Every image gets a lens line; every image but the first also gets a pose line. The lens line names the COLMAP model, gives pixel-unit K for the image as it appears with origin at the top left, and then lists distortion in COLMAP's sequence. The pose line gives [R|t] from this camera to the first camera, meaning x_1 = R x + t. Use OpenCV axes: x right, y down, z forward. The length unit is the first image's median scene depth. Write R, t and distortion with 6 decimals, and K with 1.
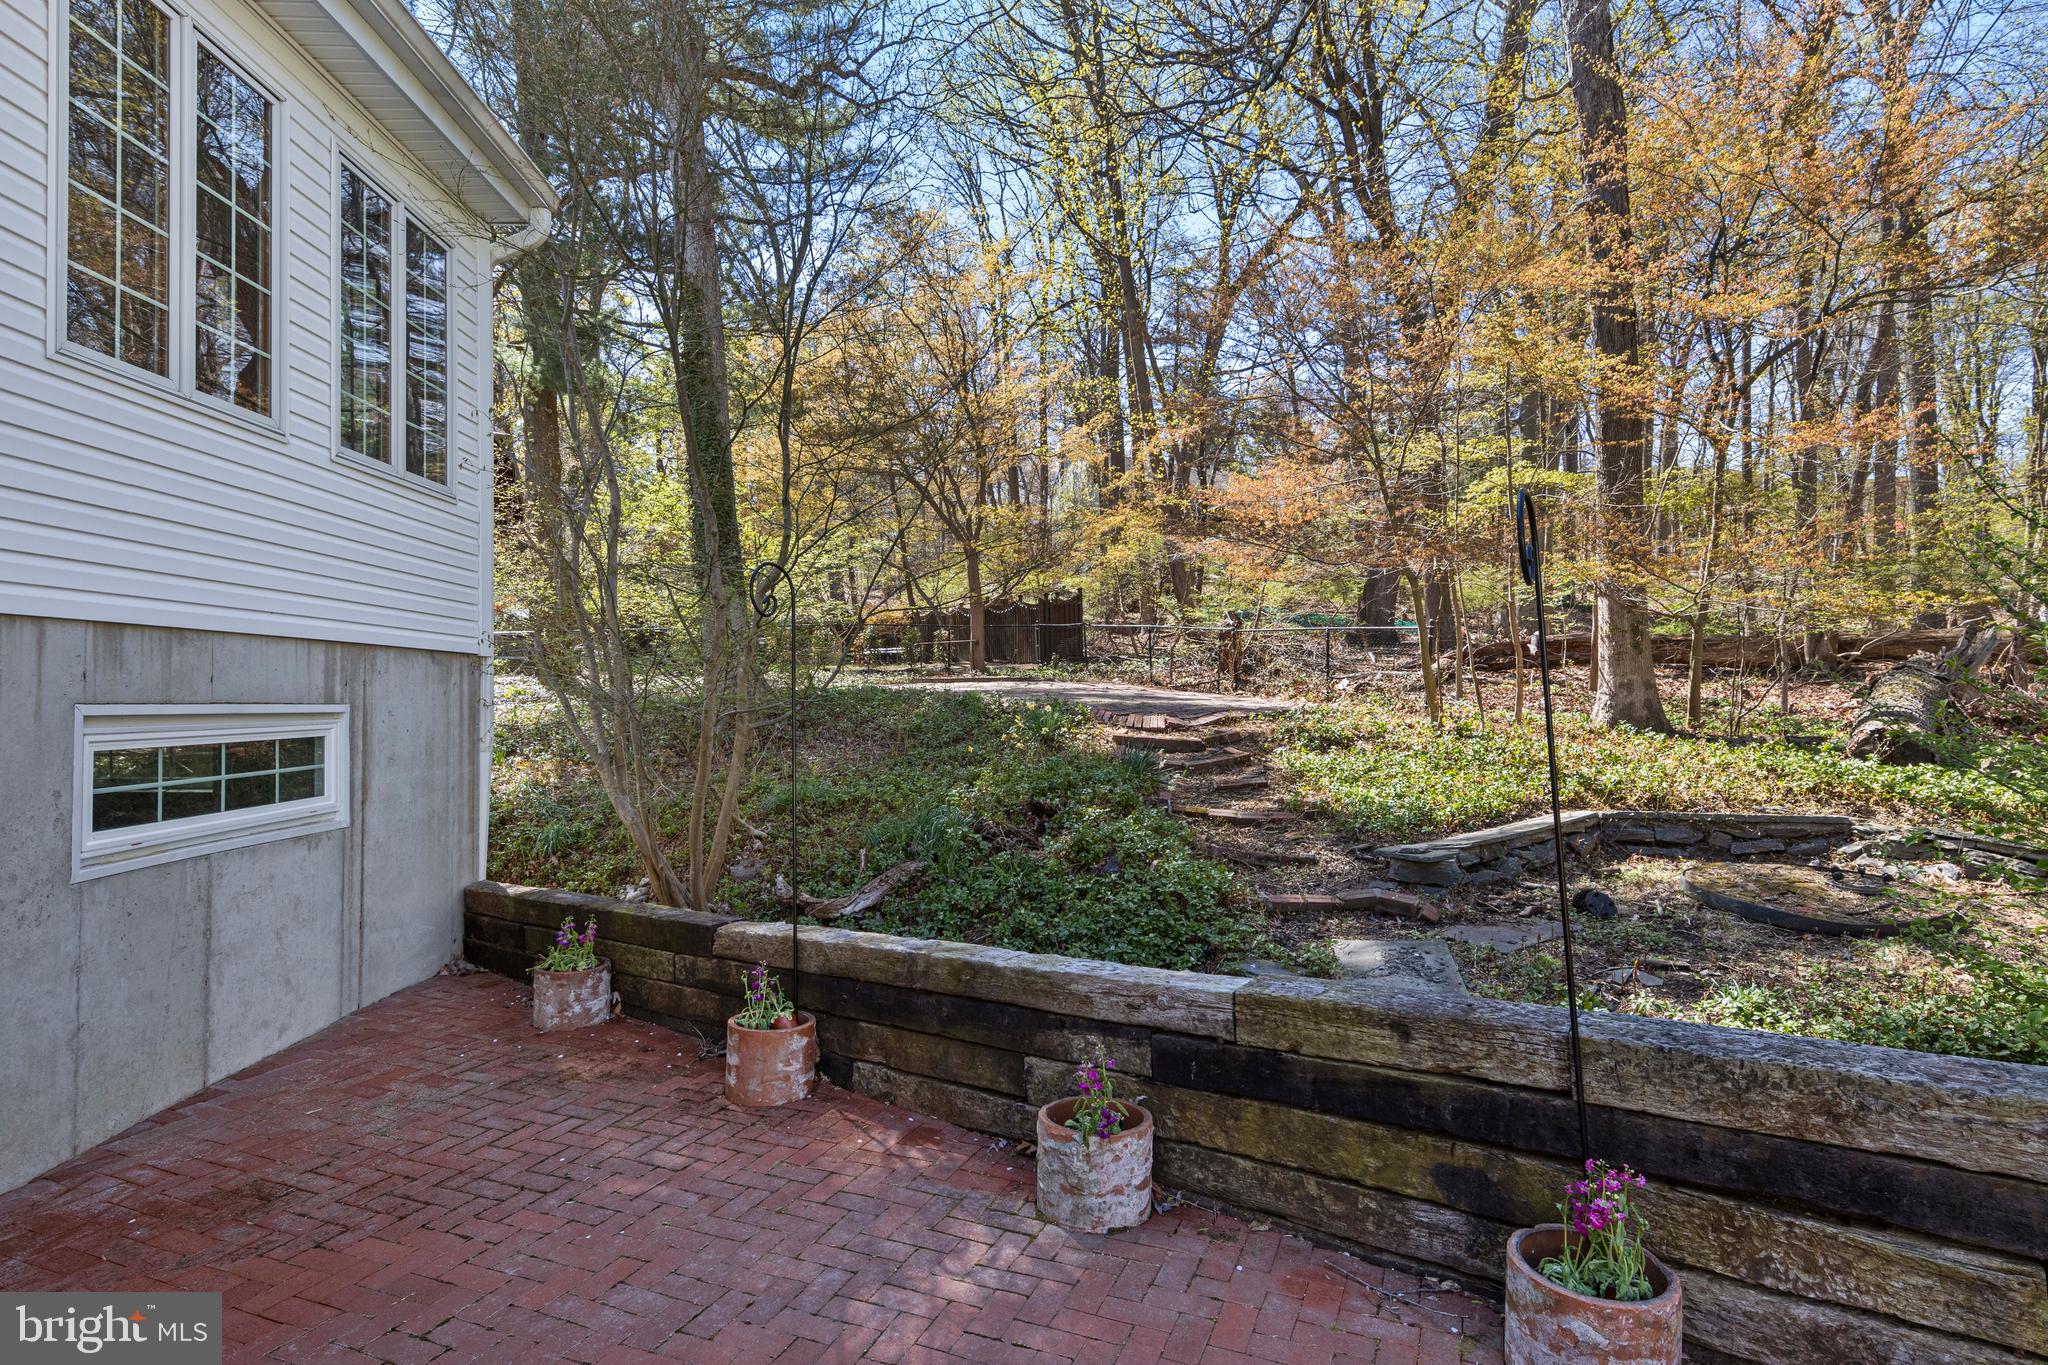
lens RADIAL K [[1053.2, 0, 1029.4], [0, 1053.2, 686.1], [0, 0, 1]] dist [0.014225, -0.004986]
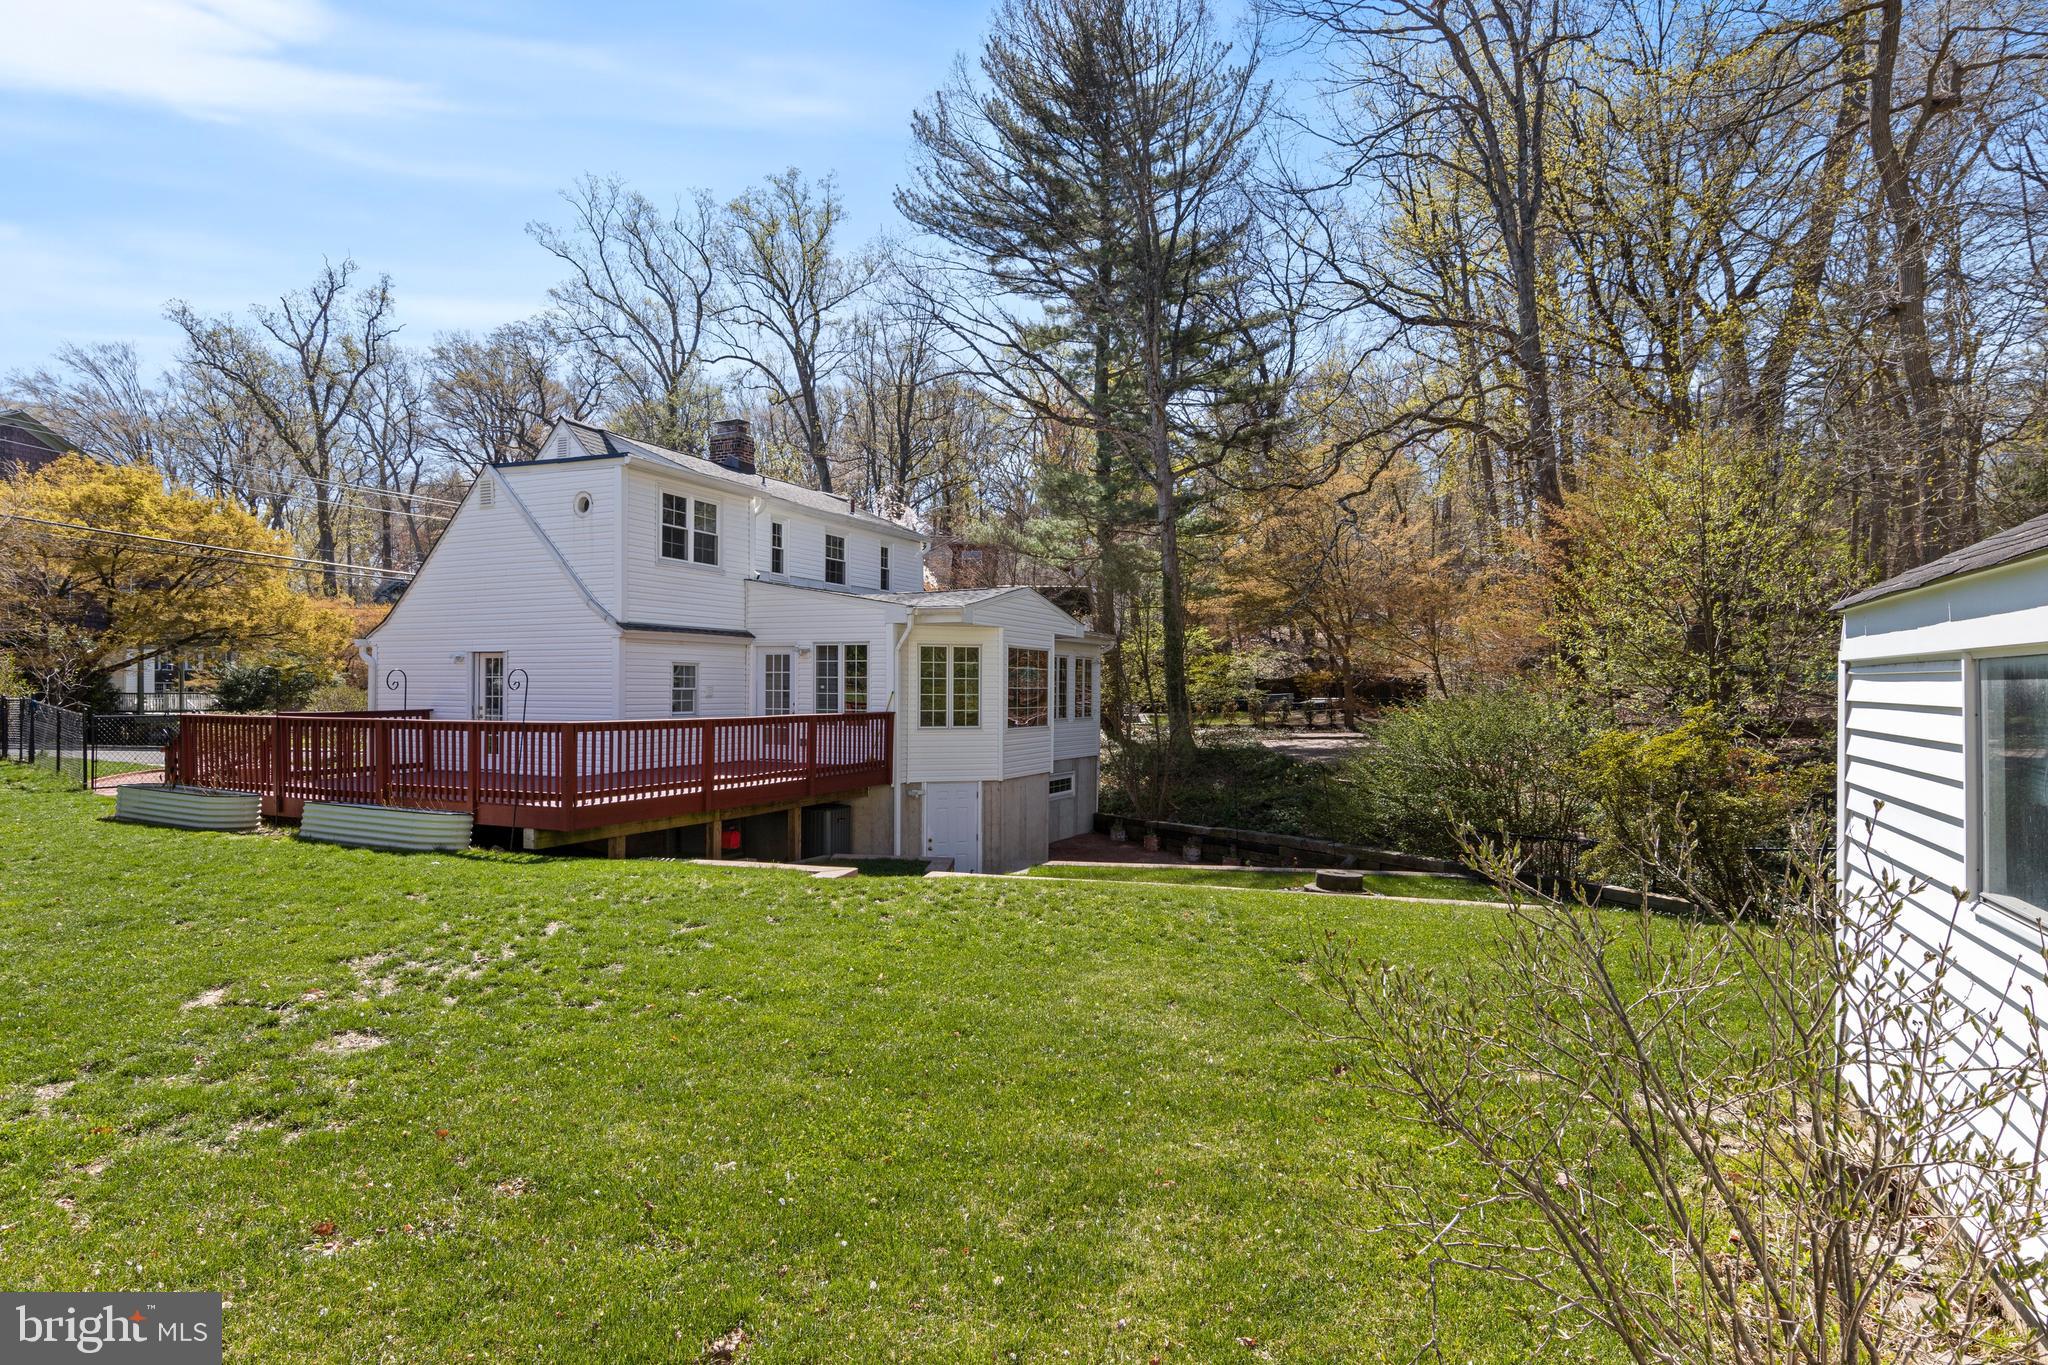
lens RADIAL K [[1053.2, 0, 1032.6], [0, 1053.2, 682.2], [0, 0, 1]] dist [0.014225, -0.004986]
pose [[0.872413, 0.005136, -0.488742, 0.677776], [-0.009093, 0.999942, -0.005723, -0.160254], [0.488684, 0.009437, 0.872410, -1.476916]]
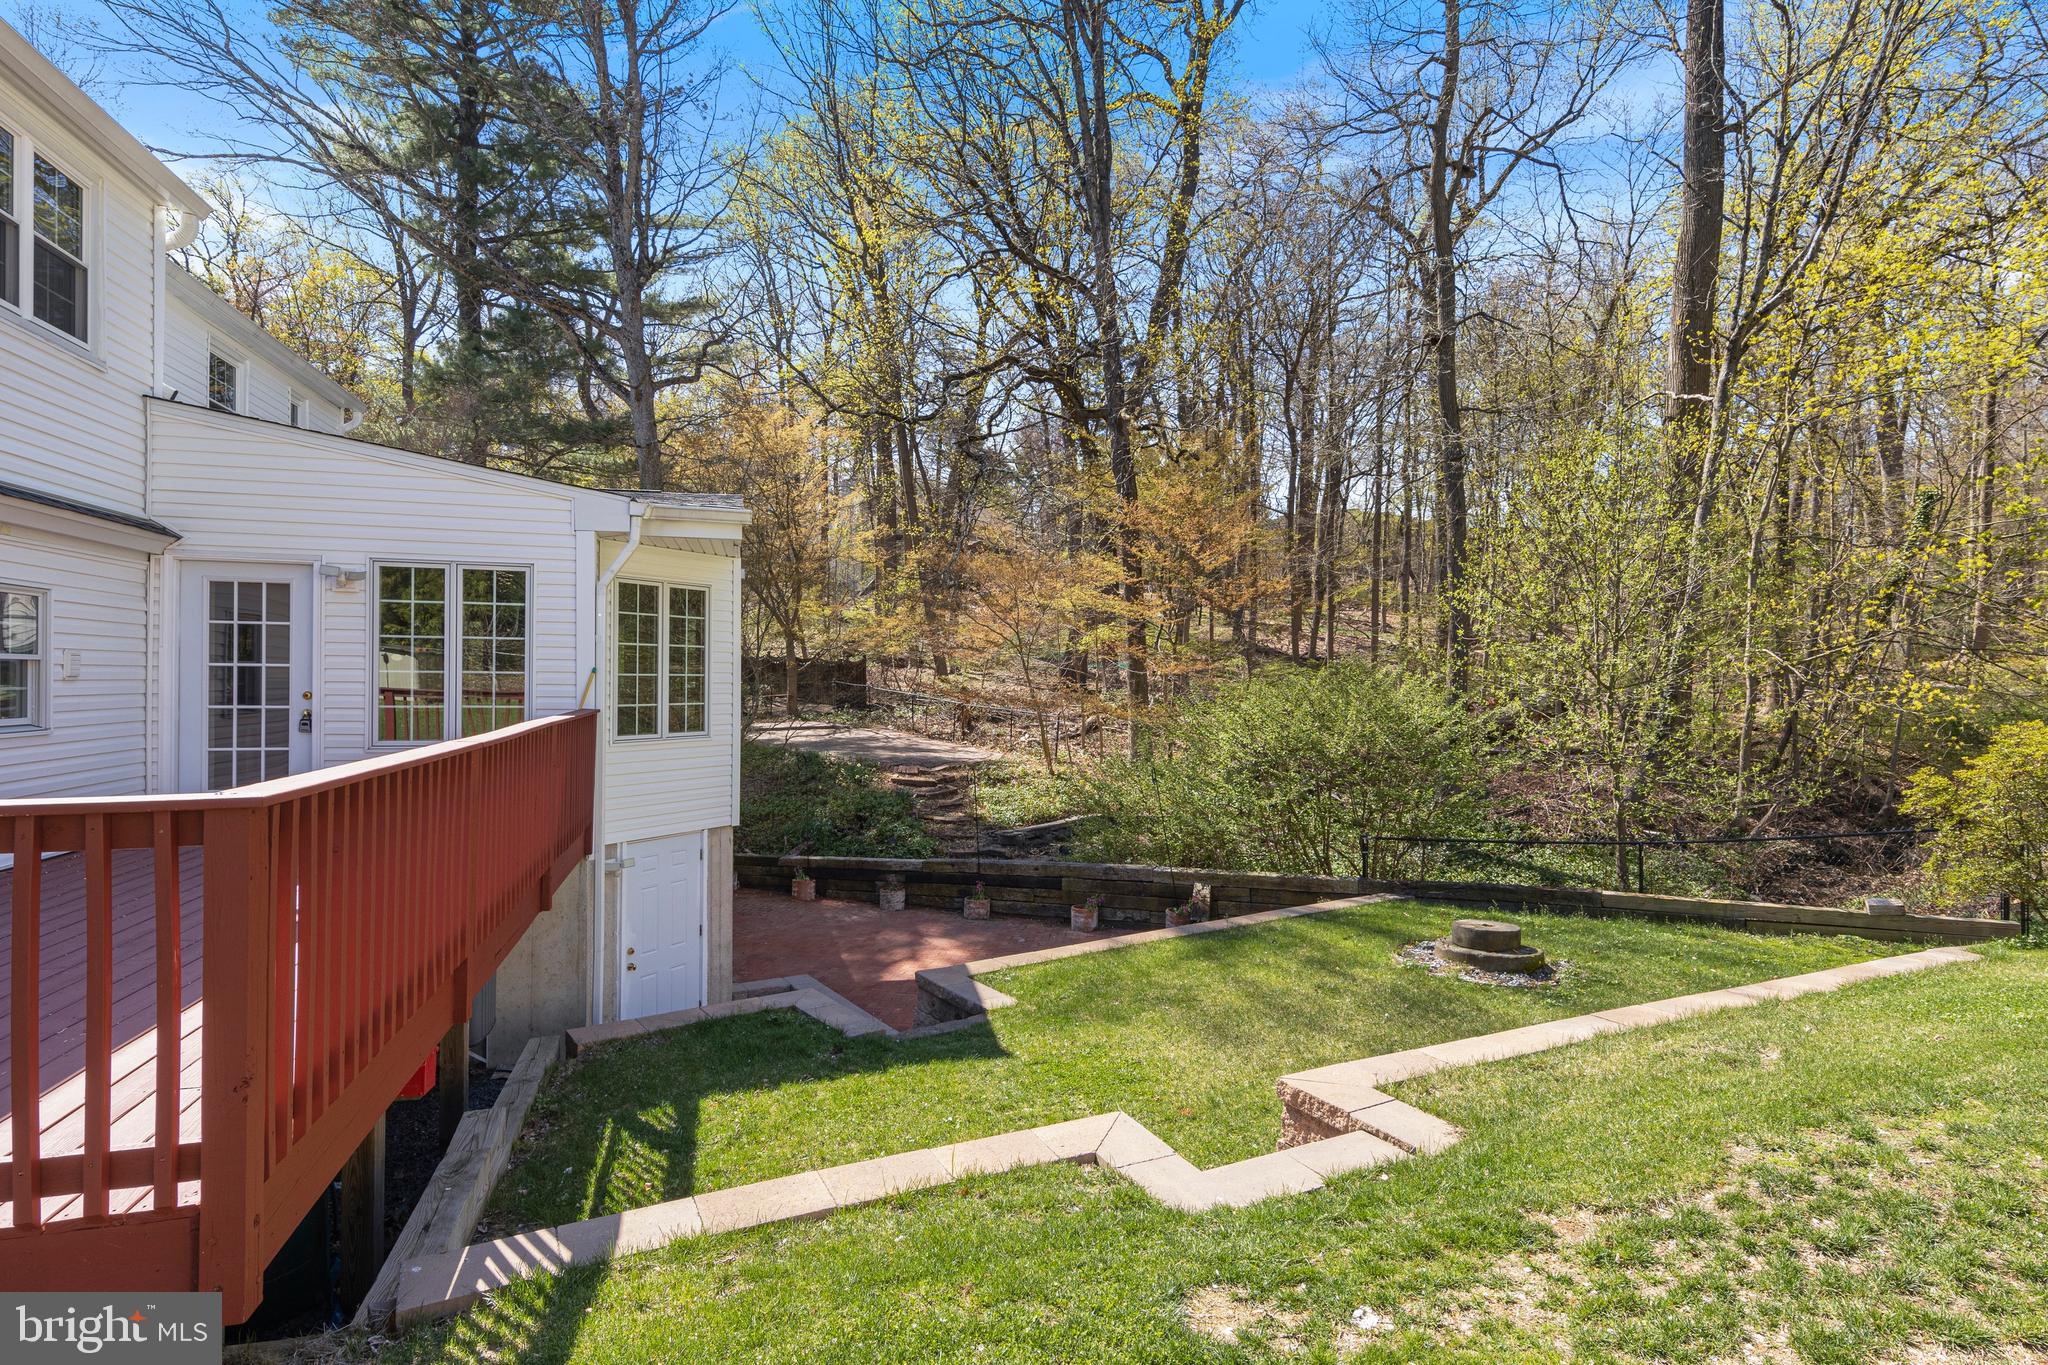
lens RADIAL K [[1053.2, 0, 1025.3], [0, 1053.2, 682.3], [0, 0, 1]] dist [0.014225, -0.004986]
pose [[0.976942, 0.007512, 0.213375, -0.105178], [-0.007811, 0.999969, 0.000558, -0.146330], [-0.213364, -0.002212, 0.976970, -1.053237]]
